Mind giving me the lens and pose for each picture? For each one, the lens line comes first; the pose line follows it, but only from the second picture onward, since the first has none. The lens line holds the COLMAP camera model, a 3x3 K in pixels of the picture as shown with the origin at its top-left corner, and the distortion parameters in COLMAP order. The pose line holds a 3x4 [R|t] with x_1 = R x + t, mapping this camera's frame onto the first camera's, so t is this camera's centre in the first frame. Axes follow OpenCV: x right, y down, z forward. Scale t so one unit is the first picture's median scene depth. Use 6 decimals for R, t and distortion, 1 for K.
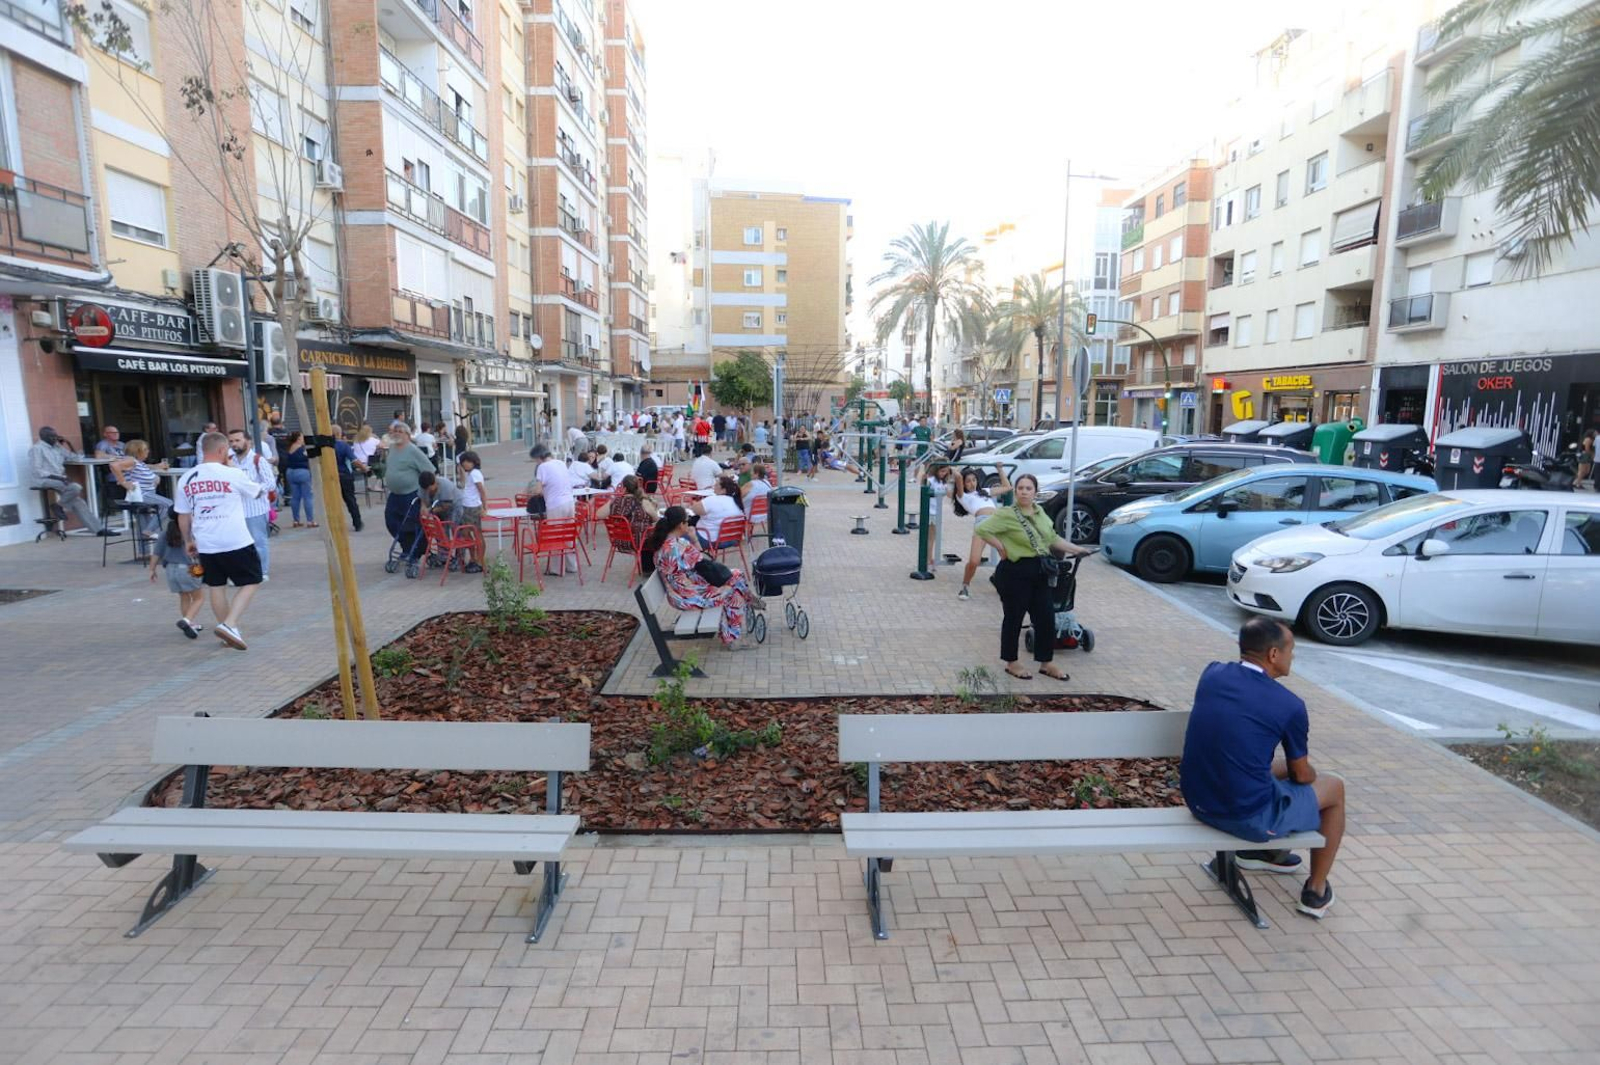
lens RADIAL K [[809.5, 0, 800.0], [0, 809.5, 532.5], [0, 0, 1]] dist [-0.058644, 0.027029]
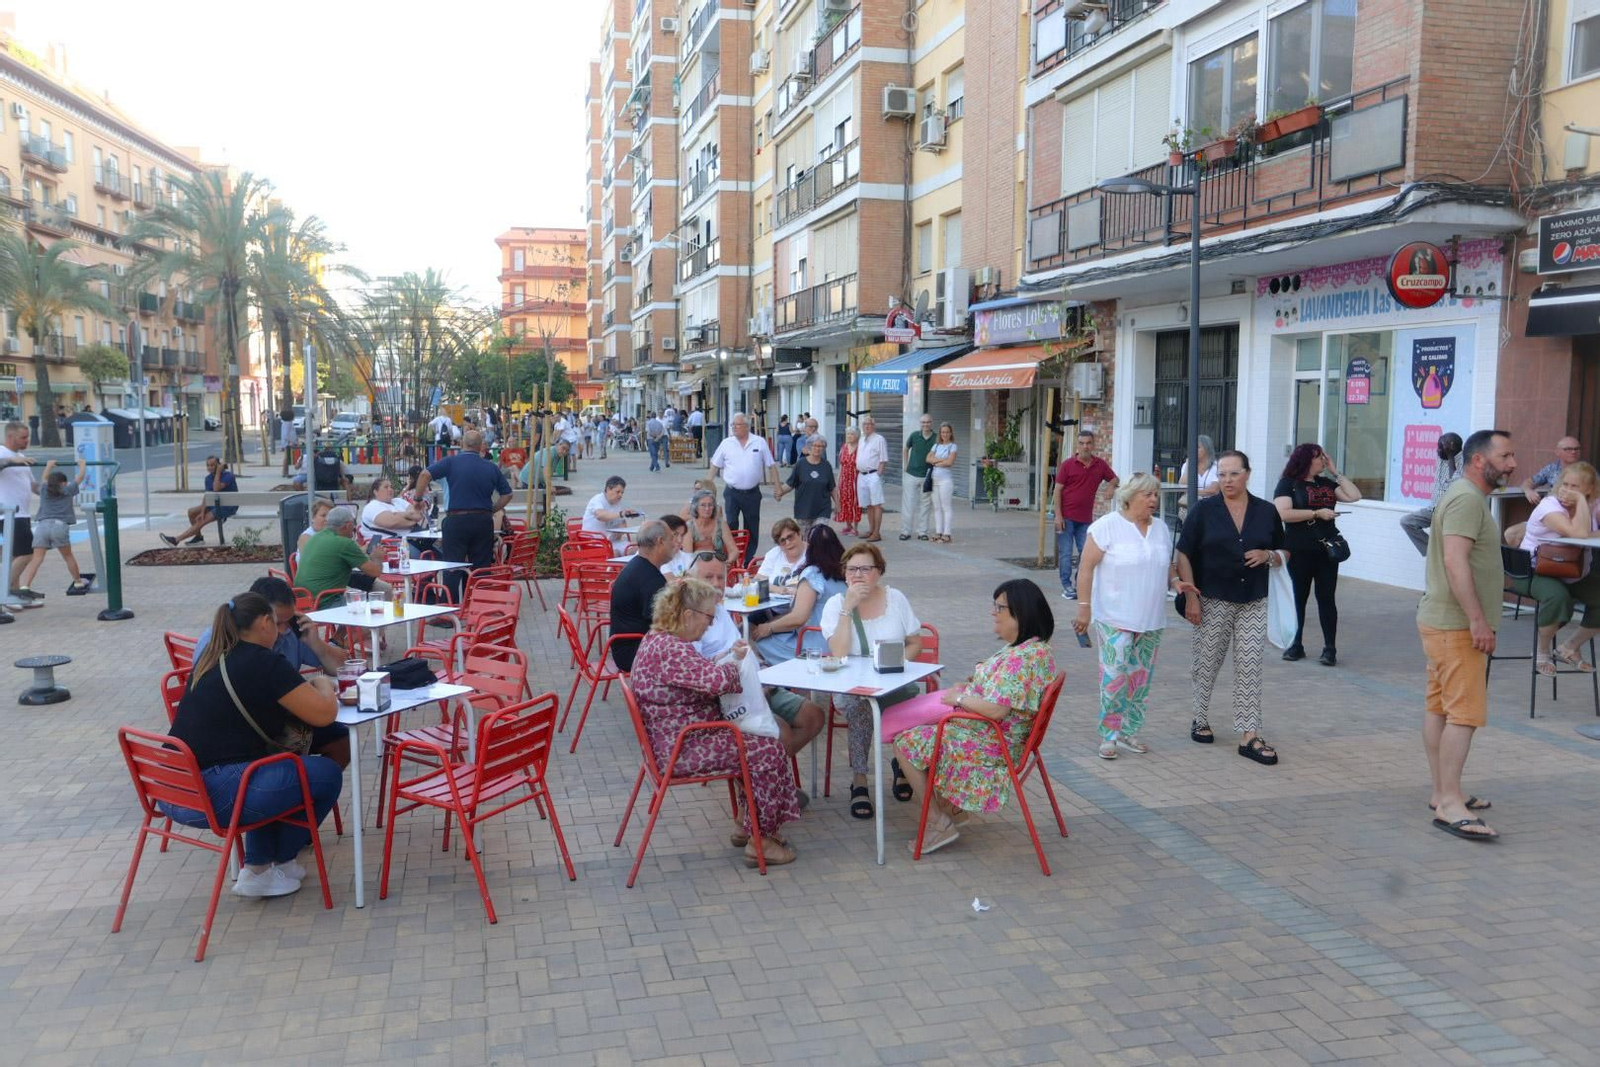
lens RADIAL K [[1305.6, 0, 778.9], [0, 1305.6, 536.2], [0, 0, 1]] dist [-0.004428, 0.058922]
pose [[-0.979954, 0.008063, -0.199060, -0.099138], [-0.042880, 0.967225, 0.250275, -0.166315], [0.194554, 0.253794, -0.947490, 1.079594]]
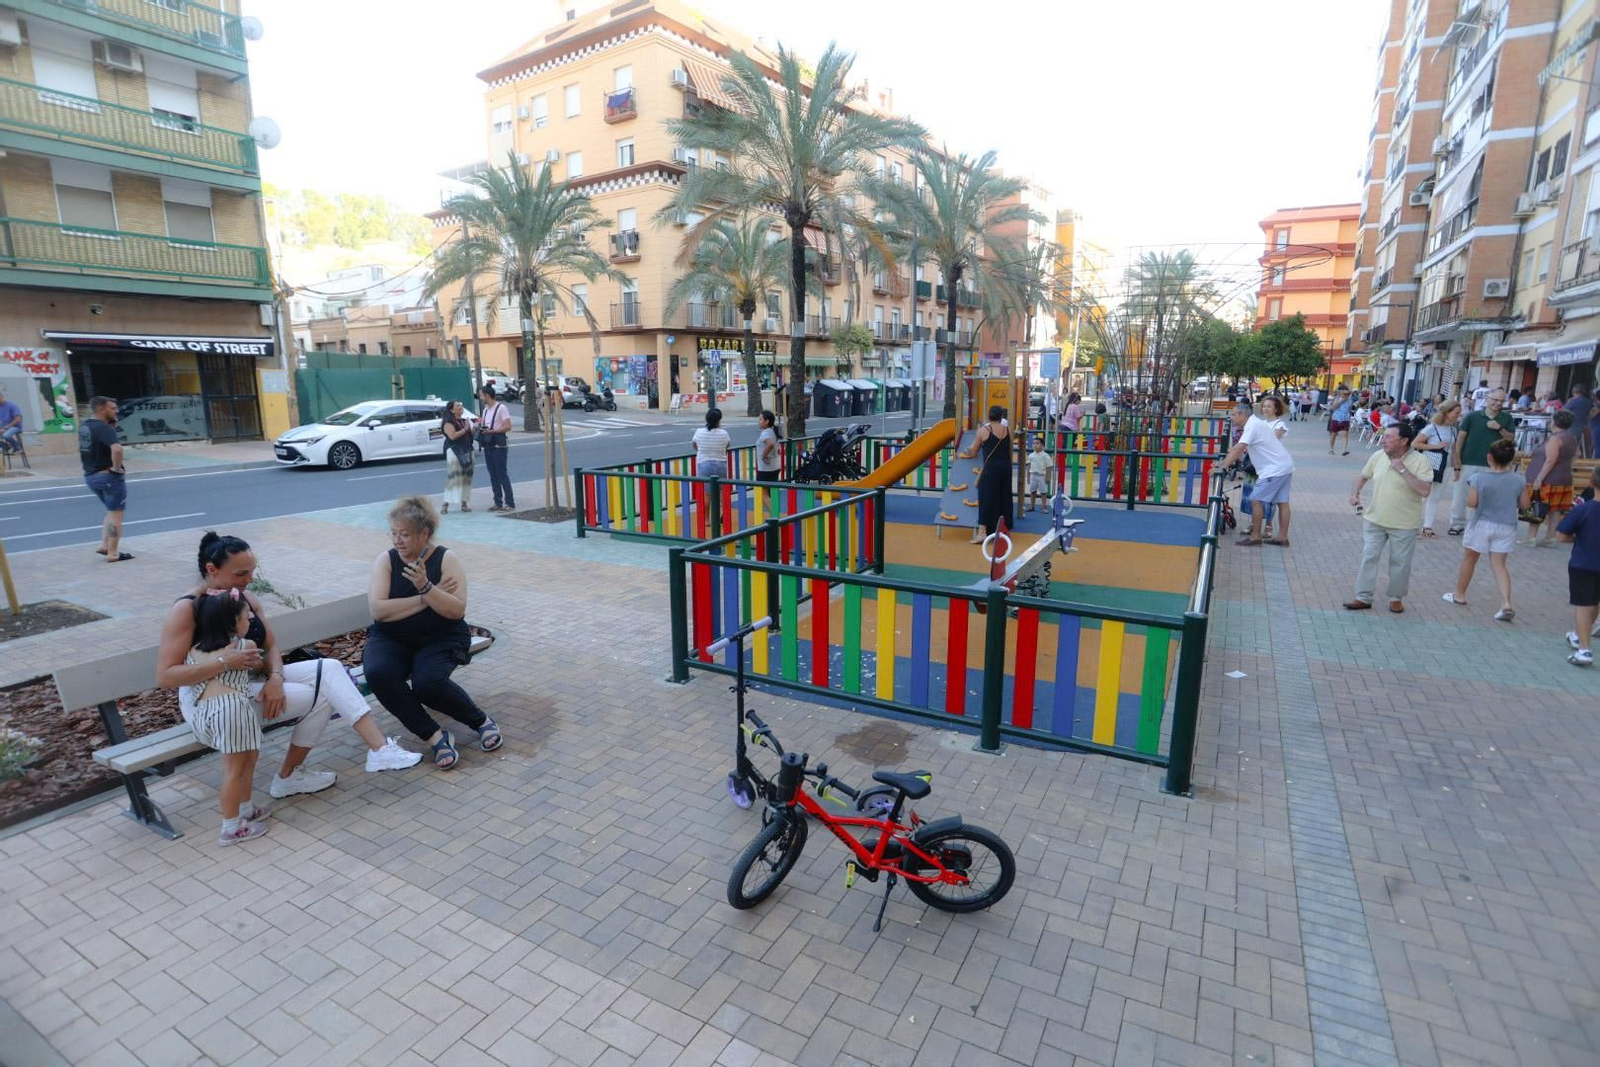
lens RADIAL K [[805.8, 0, 800.0], [0, 805.8, 533.5], [0, 0, 1]] dist [-0.069295, 0.026875]
pose [[-0.859265, -0.108844, 0.499817, -0.168547], [0.071674, 0.941843, 0.328321, 0.060271], [-0.506485, 0.317939, -0.801491, -0.341388]]
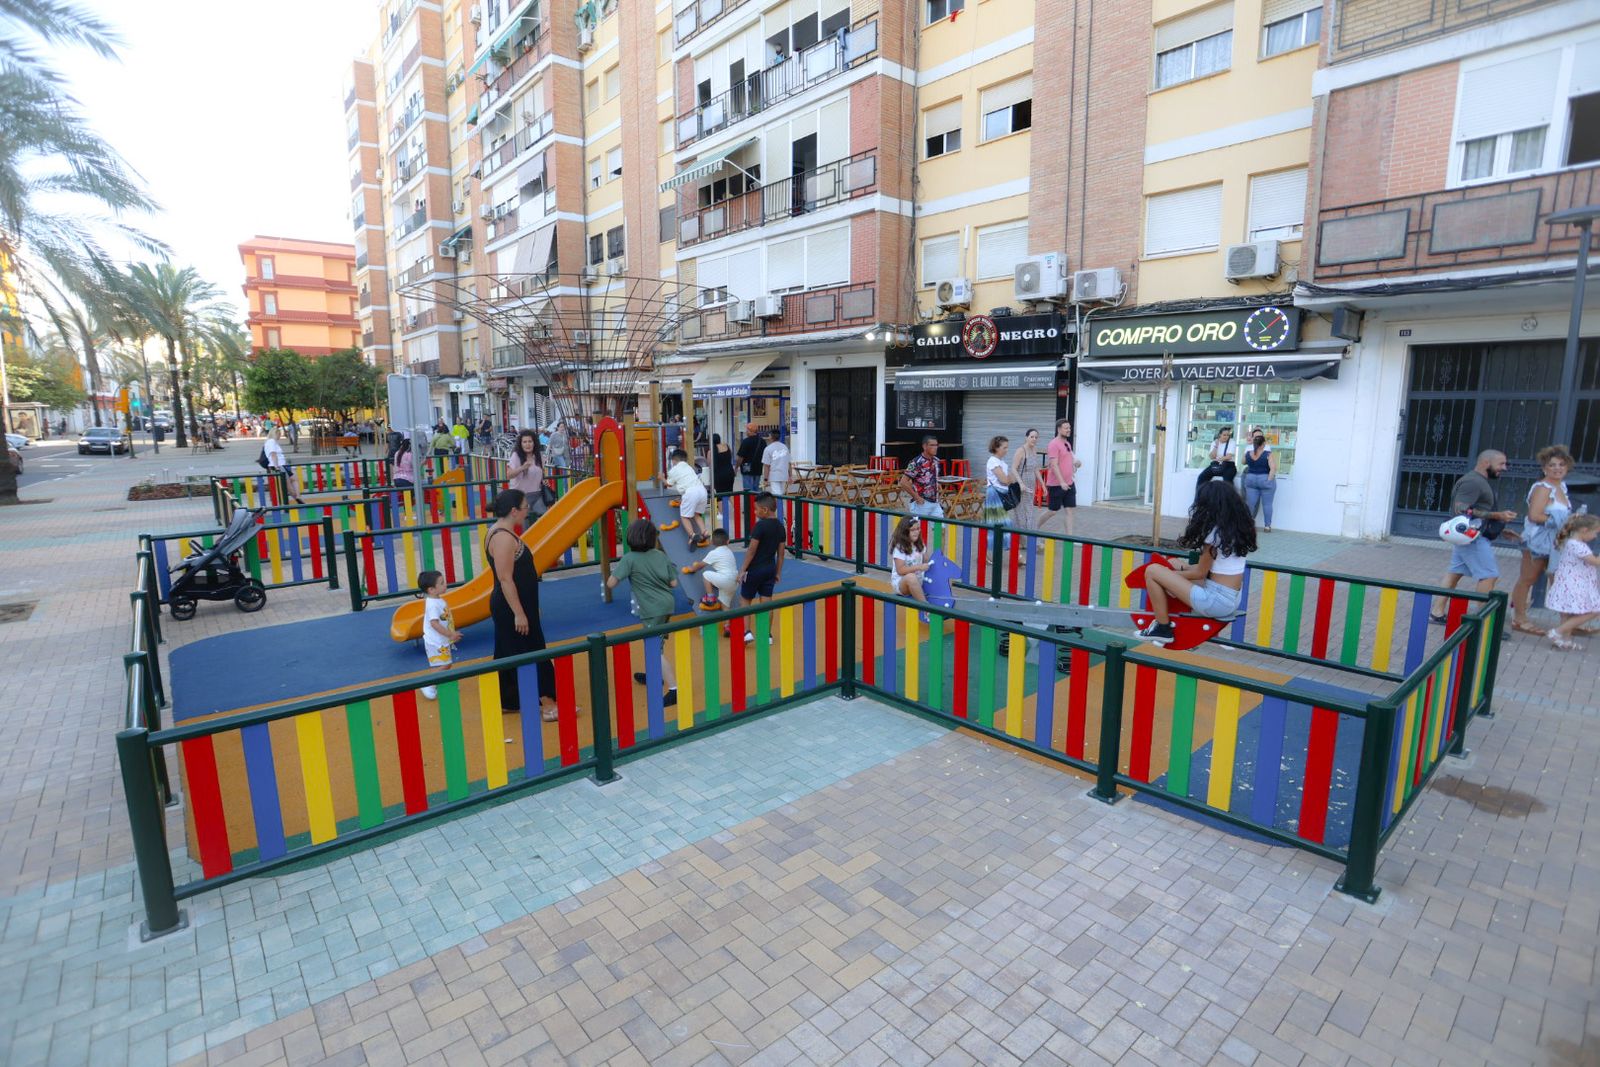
lens RADIAL K [[772.2, 0, 818.1], [0, 772.2, 534.5], [0, 0, 1]] dist [-0.064259, 0.026922]
pose [[-0.773030, 0.099171, -0.626570, 0.165395], [-0.103670, 0.954677, 0.279005, 0.076732], [0.625841, 0.280636, -0.727713, -0.485475]]
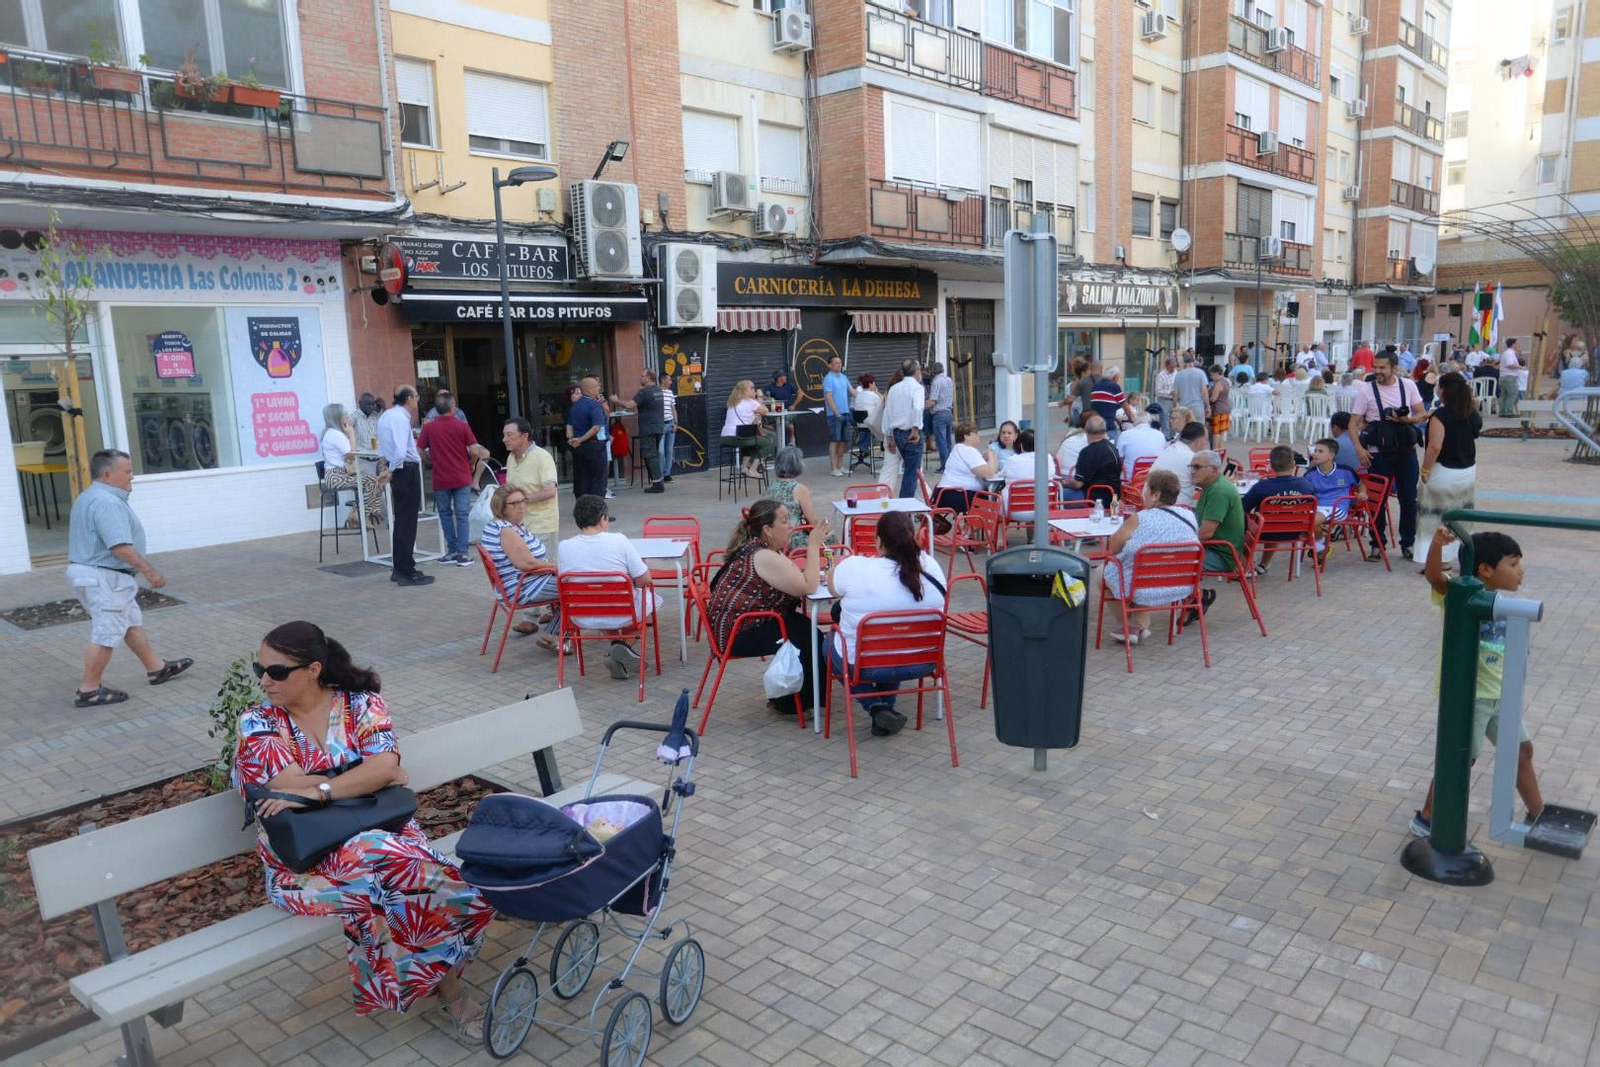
lens RADIAL K [[1121.9, 0, 798.6], [0, 1121.9, 538.8], [0, 0, 1]] dist [-0.057097, 0.071581]
pose [[0.730744, 0.078483, -0.678125, 0.116538], [-0.065176, 0.996852, 0.045137, -0.034562], [0.679533, 0.011214, 0.733559, 0.243929]]
